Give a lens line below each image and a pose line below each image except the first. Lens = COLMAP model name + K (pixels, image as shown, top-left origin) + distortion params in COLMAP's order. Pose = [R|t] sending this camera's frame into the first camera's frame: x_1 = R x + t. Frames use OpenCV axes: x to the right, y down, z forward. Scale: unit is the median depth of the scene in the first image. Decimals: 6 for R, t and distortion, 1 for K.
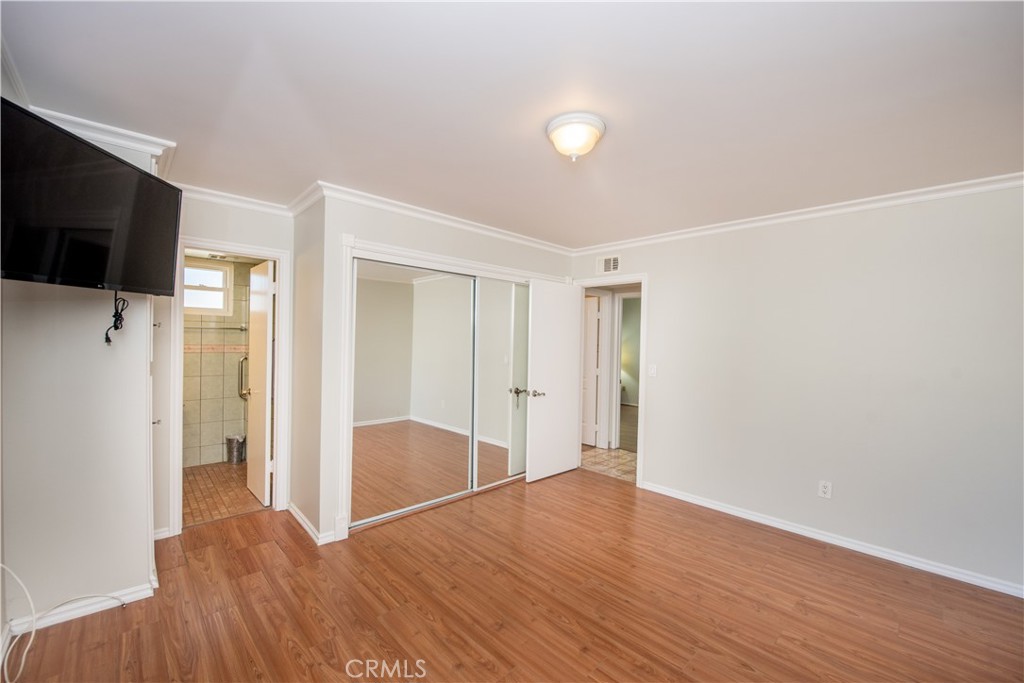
lens RADIAL K [[409.0, 0, 514.4], [0, 409.0, 342.3], [0, 0, 1]] dist [-0.017944, -0.000517]
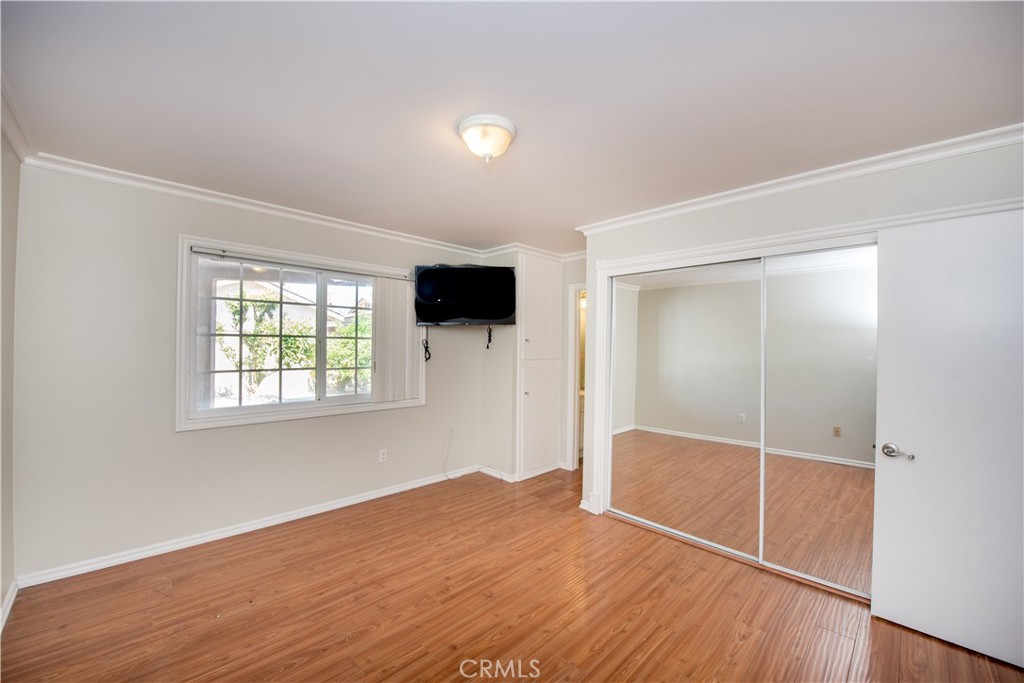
lens RADIAL K [[409.0, 0, 514.0], [0, 409.0, 341.8], [0, 0, 1]] dist [-0.017944, -0.000517]
pose [[0.017006, -0.026117, -0.999514, 0.733226], [-0.017842, 0.999492, -0.026420, 0.011803], [0.999696, 0.018282, 0.016532, 0.679441]]
